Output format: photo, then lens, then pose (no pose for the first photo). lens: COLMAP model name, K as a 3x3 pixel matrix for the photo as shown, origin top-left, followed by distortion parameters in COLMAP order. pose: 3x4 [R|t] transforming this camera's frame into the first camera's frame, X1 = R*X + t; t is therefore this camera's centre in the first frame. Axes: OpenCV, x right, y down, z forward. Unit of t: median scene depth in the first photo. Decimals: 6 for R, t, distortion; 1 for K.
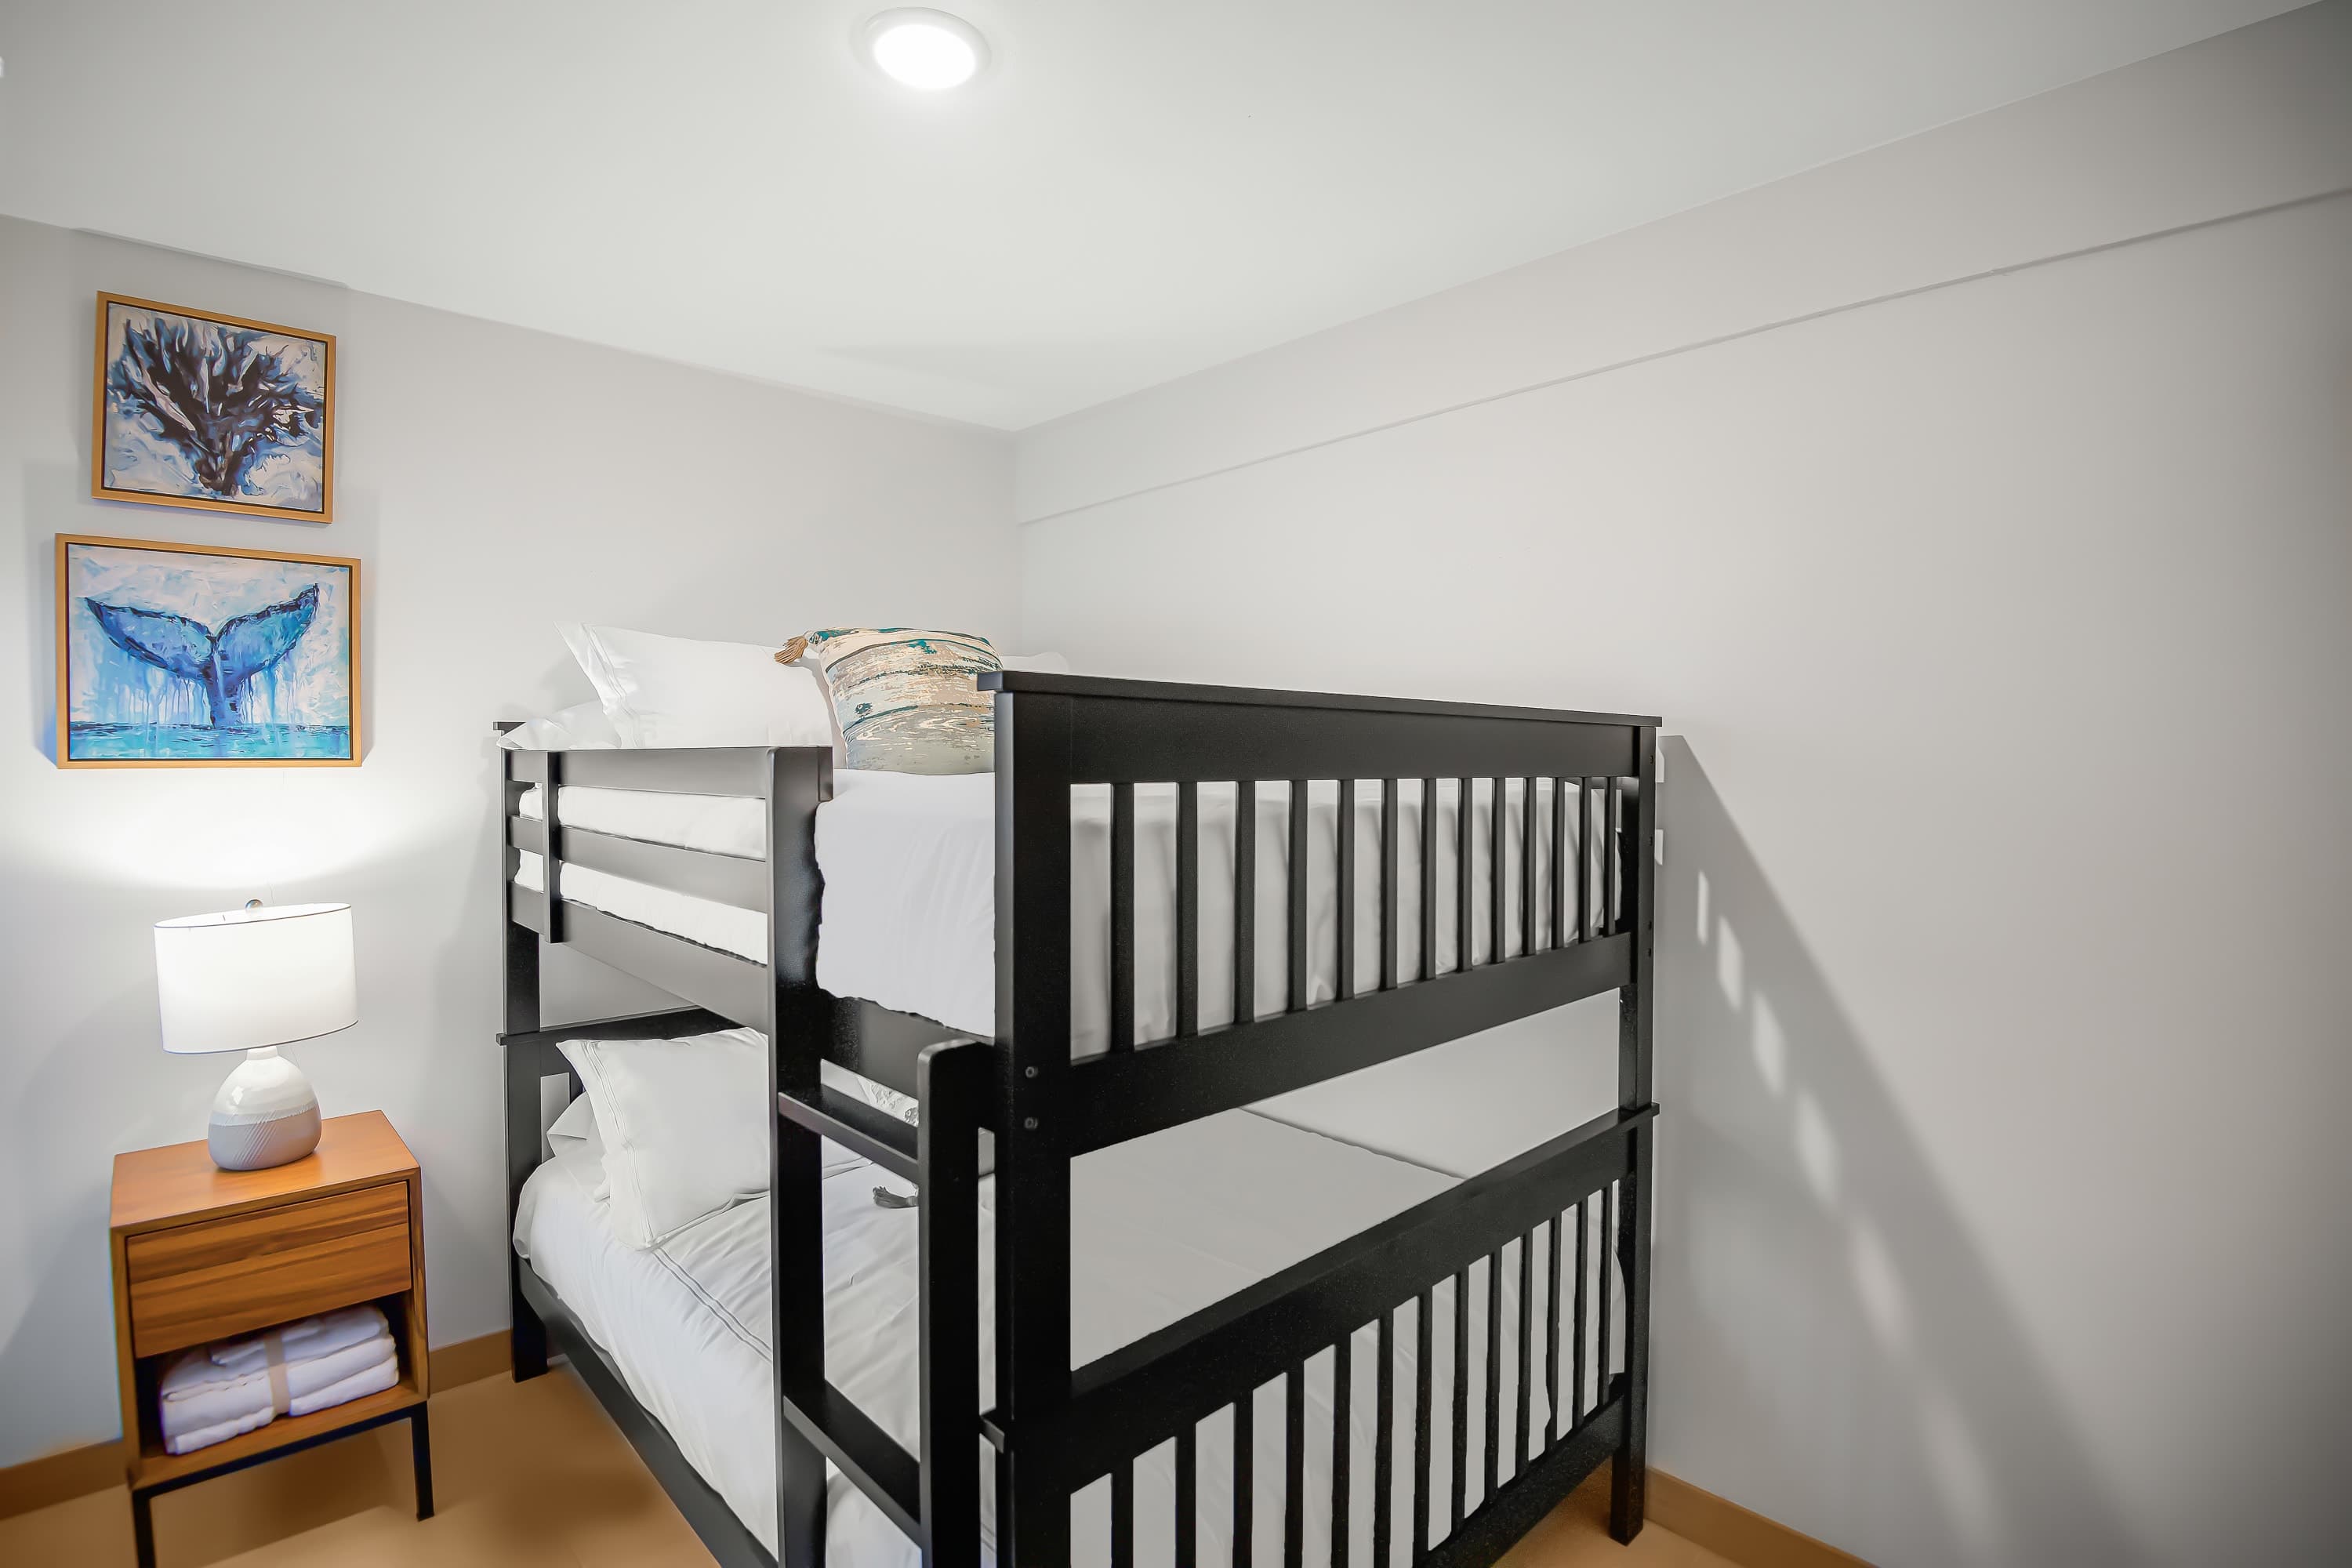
lens RADIAL K [[1087.9, 0, 1178.0], [0, 1087.9, 780.6], [0, 0, 1]] dist [-0.033452, -0.009612]
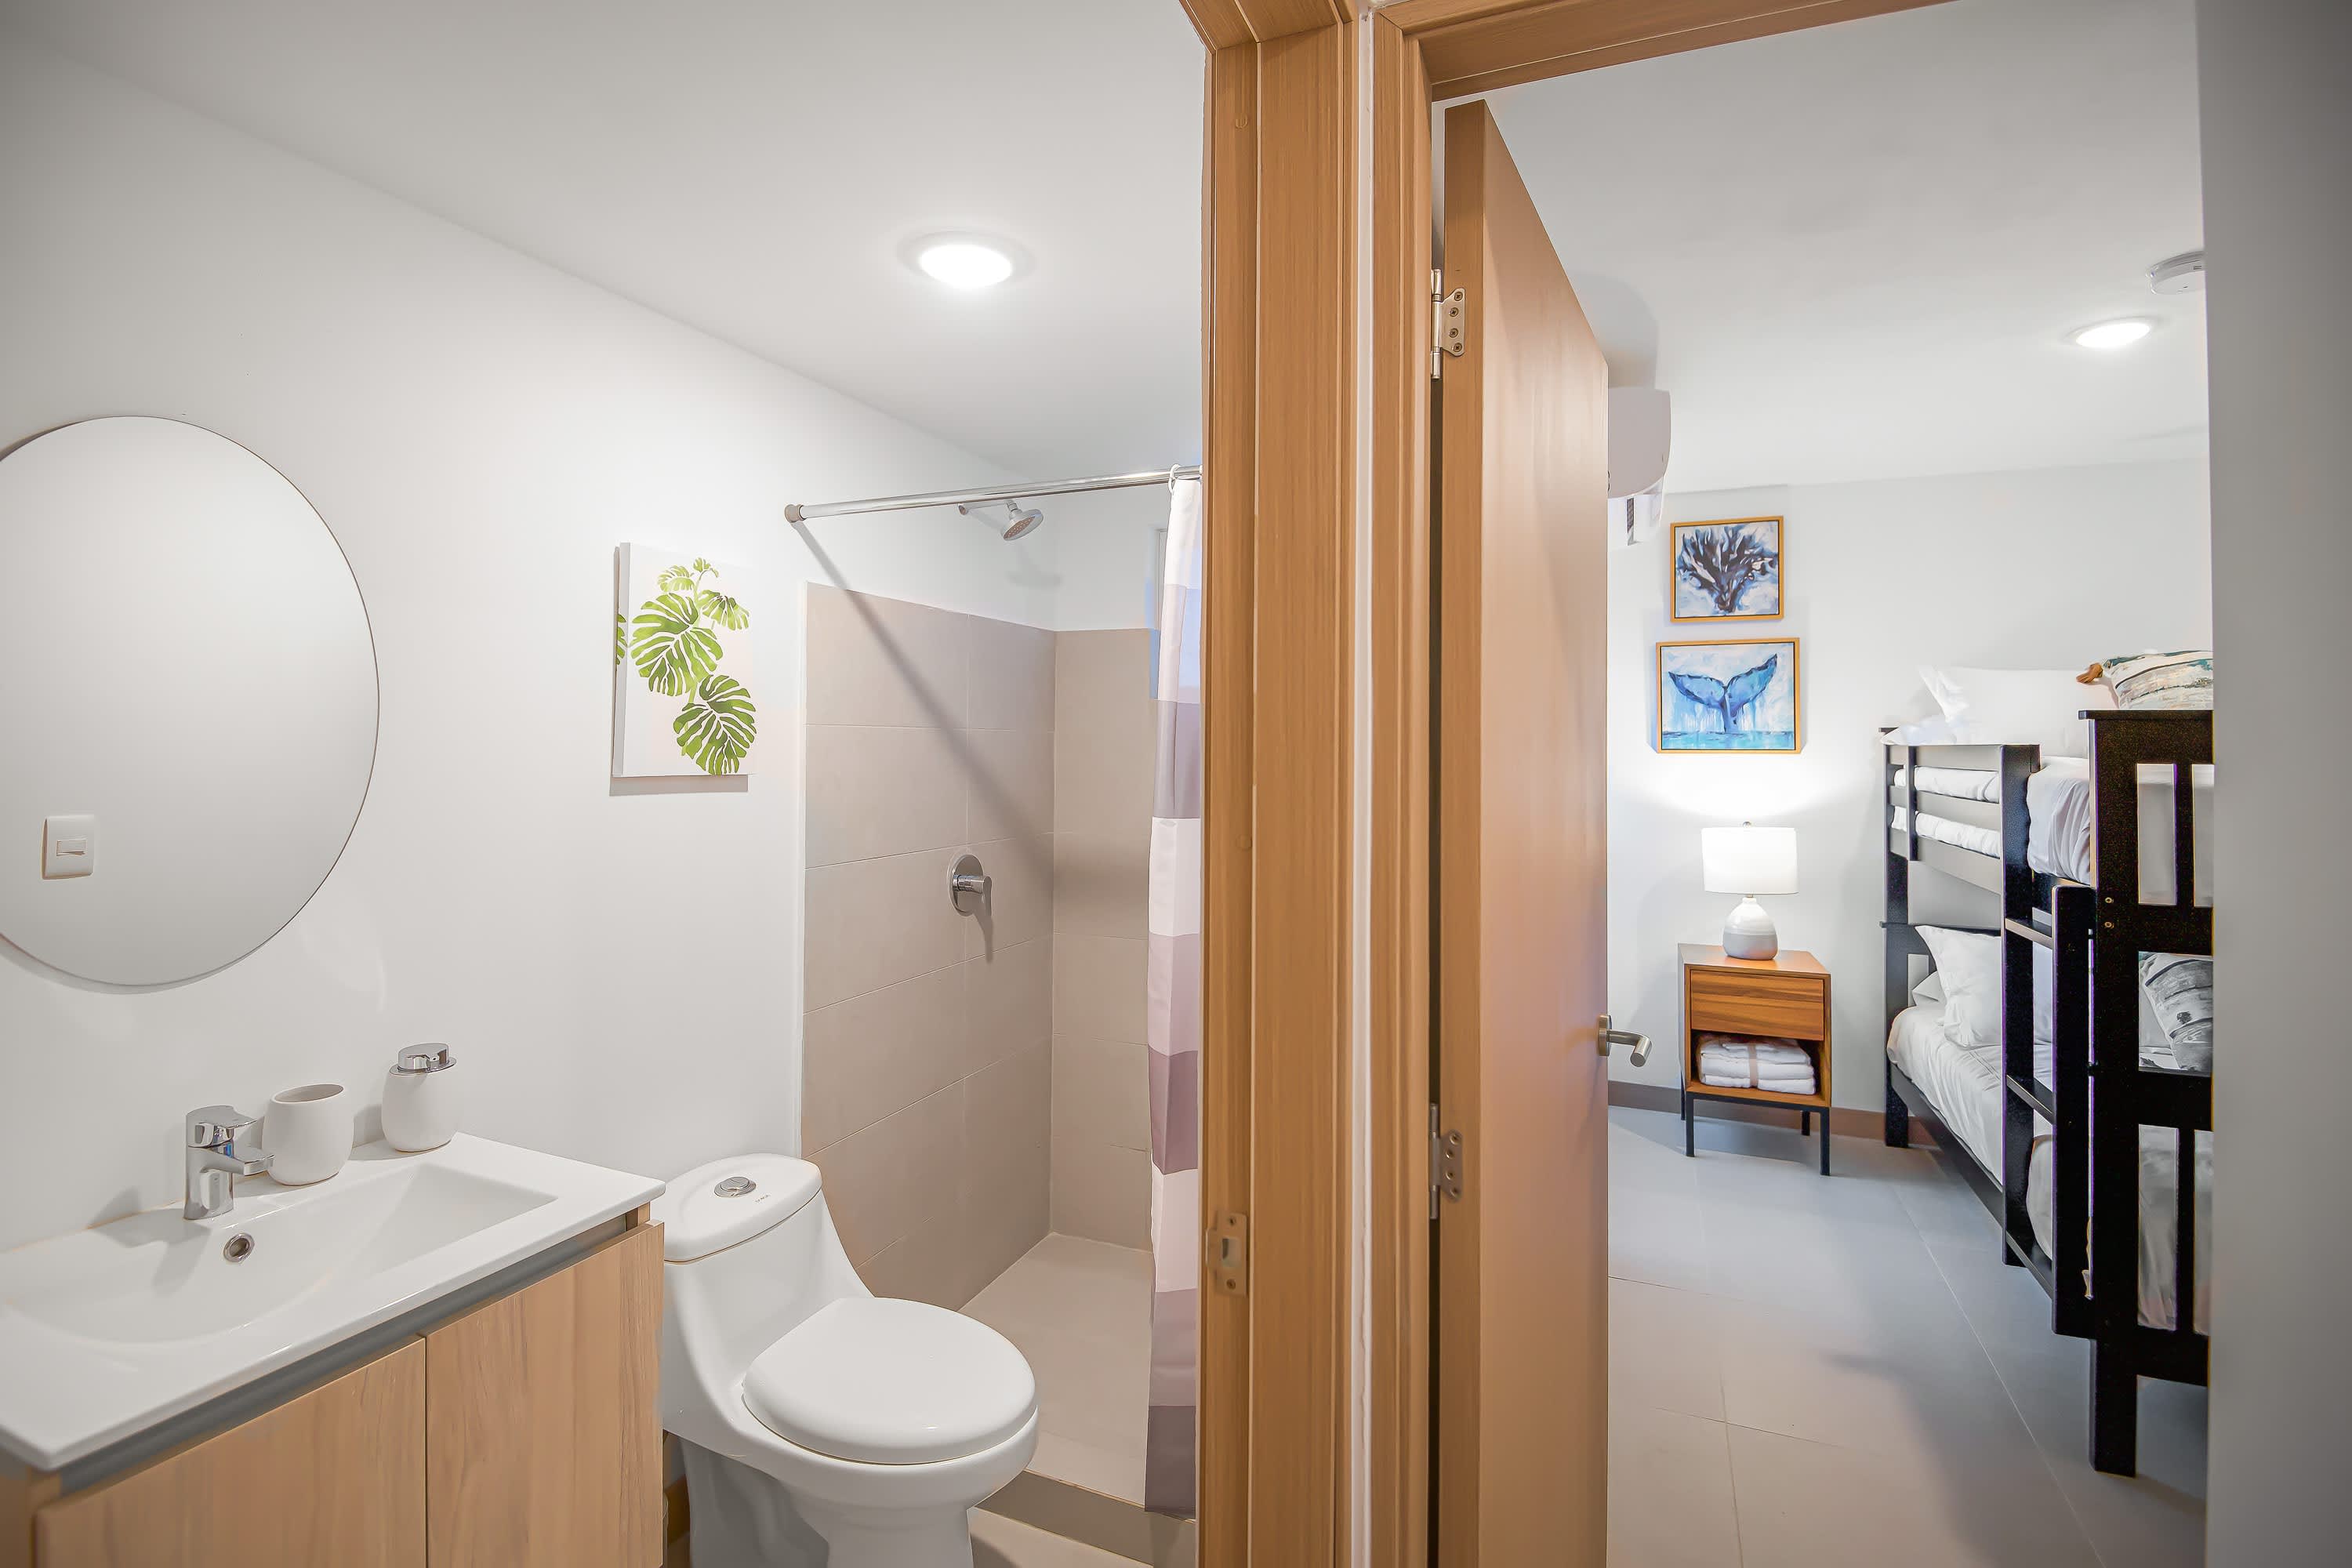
lens RADIAL K [[1025.5, 0, 1200.9], [0, 1025.5, 728.1], [0, 0, 1]] dist [-0.009351, -0.001429]
pose [[0.385044, -0.018741, -0.922708, 0.470748], [-0.016330, 0.999499, -0.027115, 0.006767], [0.922754, 0.025508, 0.384545, -0.649885]]
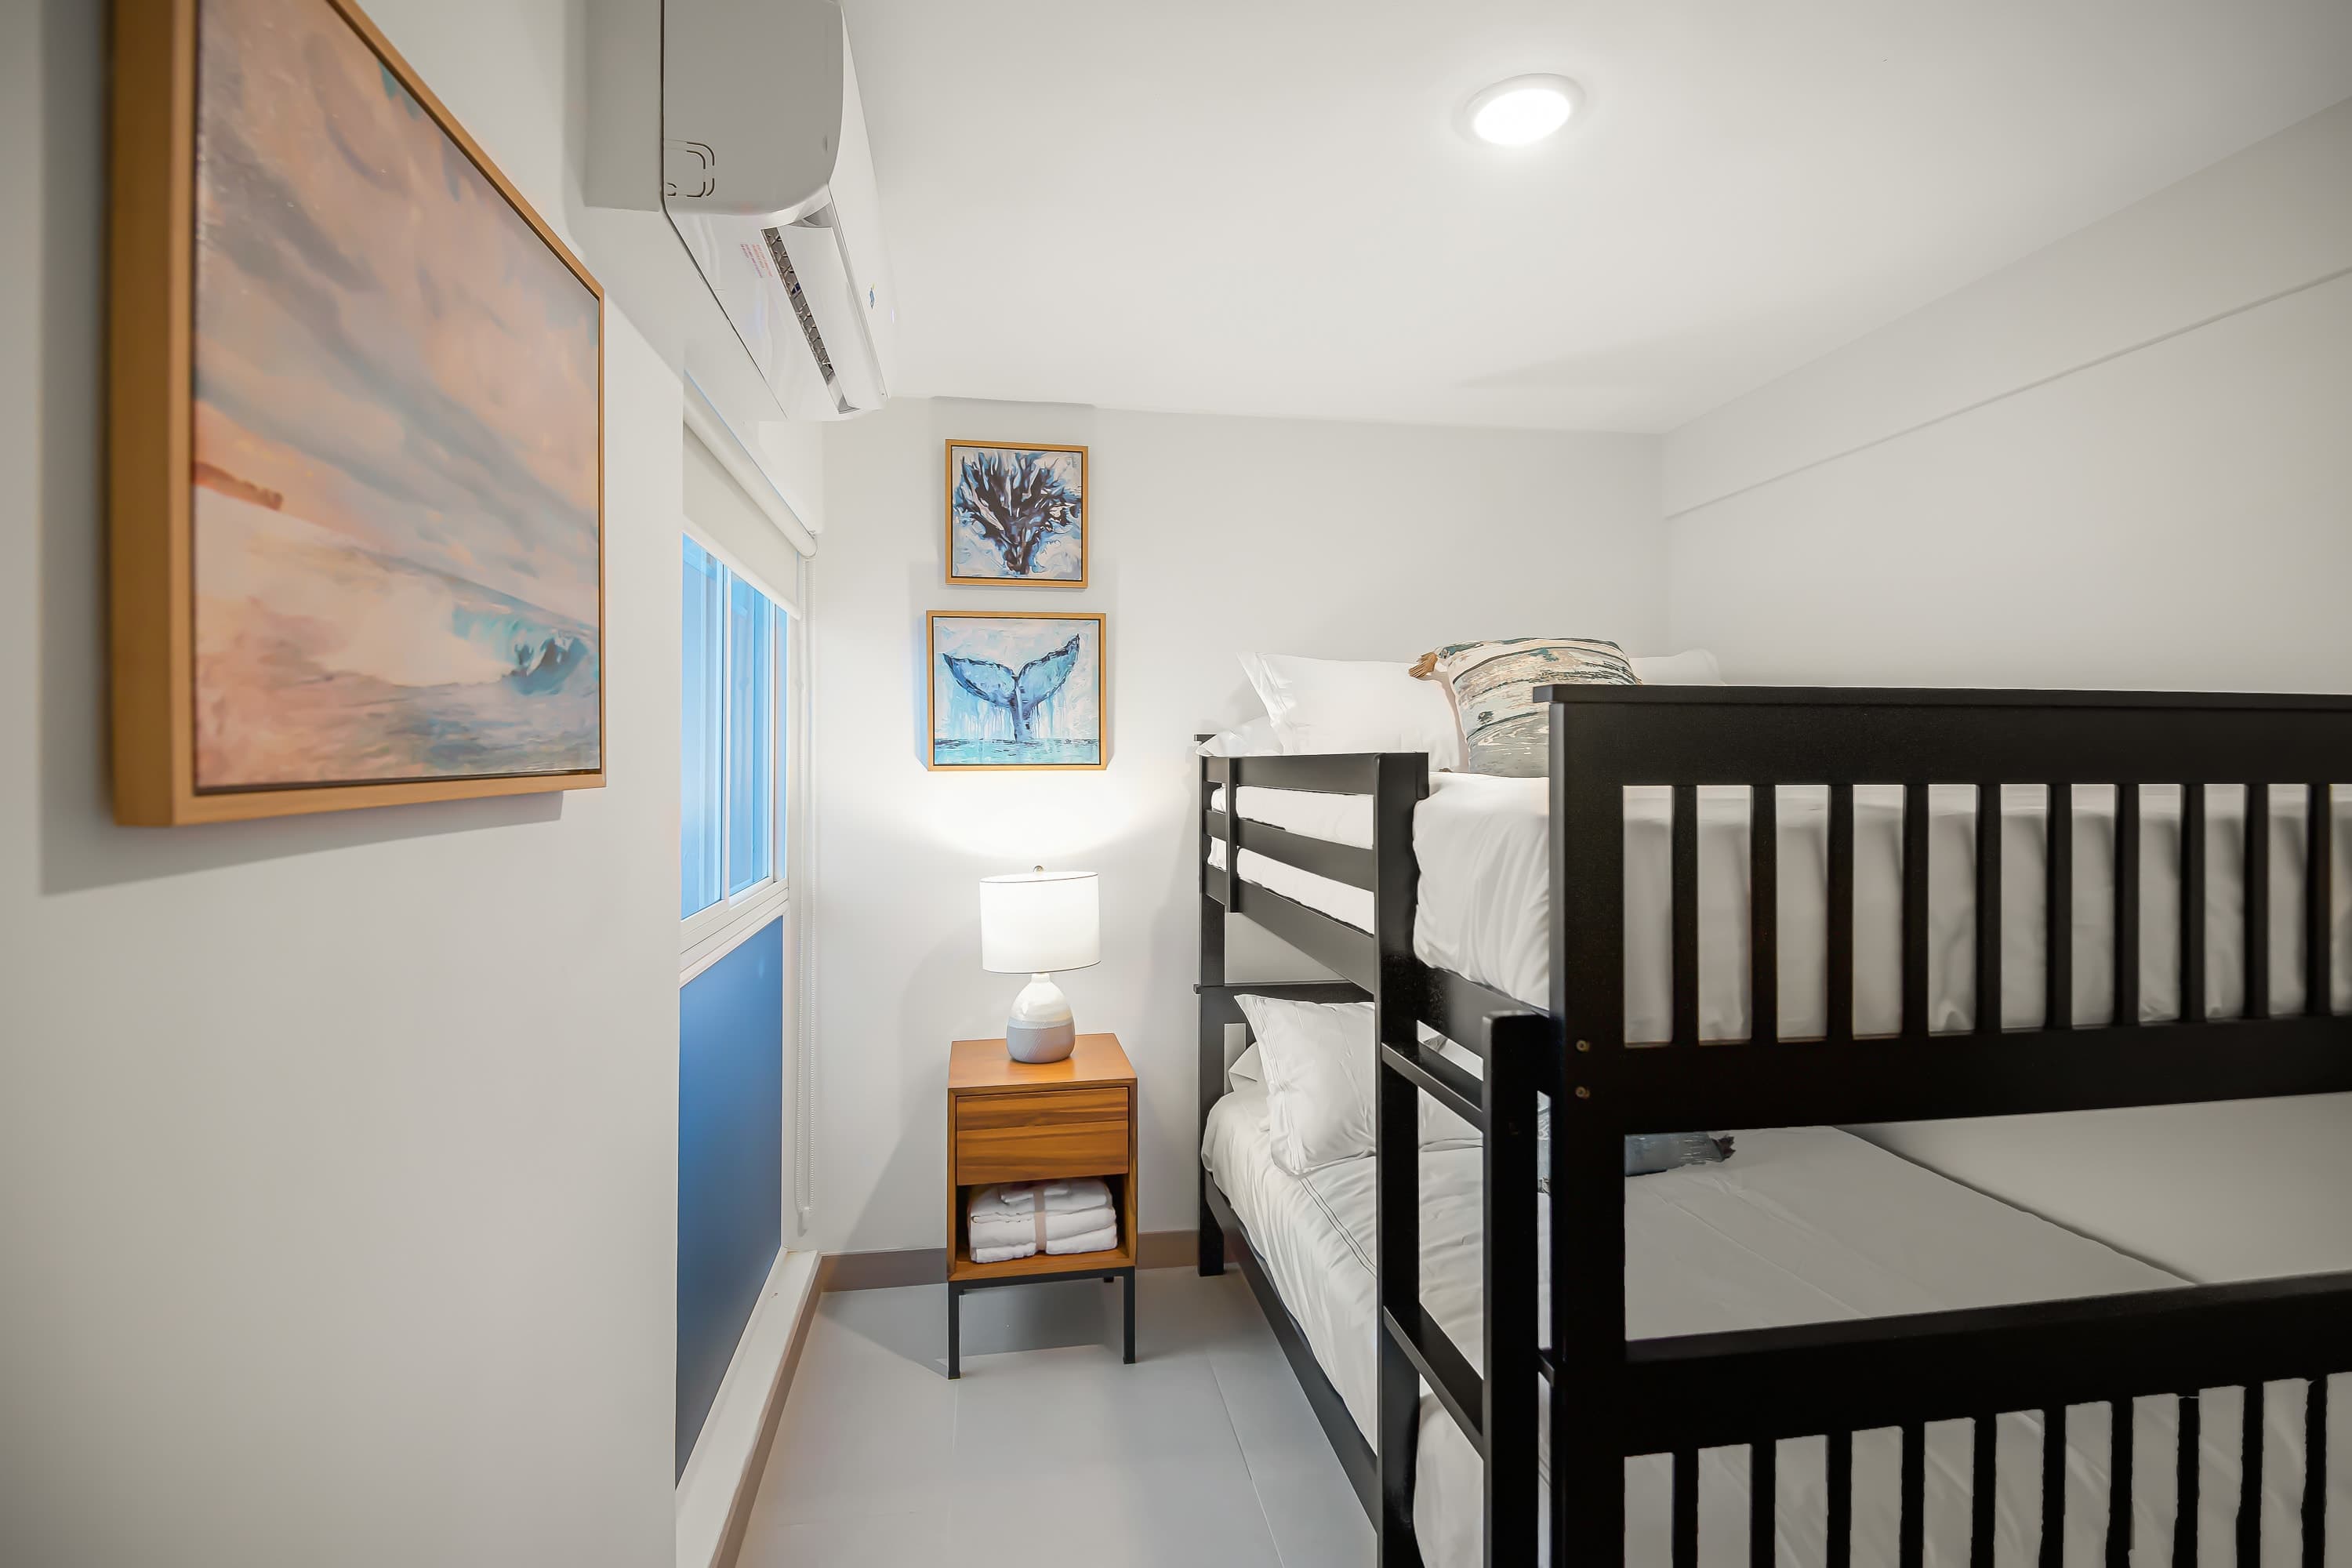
lens RADIAL K [[1087.9, 0, 1161.8], [0, 1087.9, 765.0], [0, 0, 1]] dist [-0.033452, -0.009612]
pose [[0.819638, -0.003147, -0.572873, 0.066686], [-0.006852, 0.999860, -0.015296, 0.000814], [0.572841, 0.016463, 0.819501, -0.070894]]
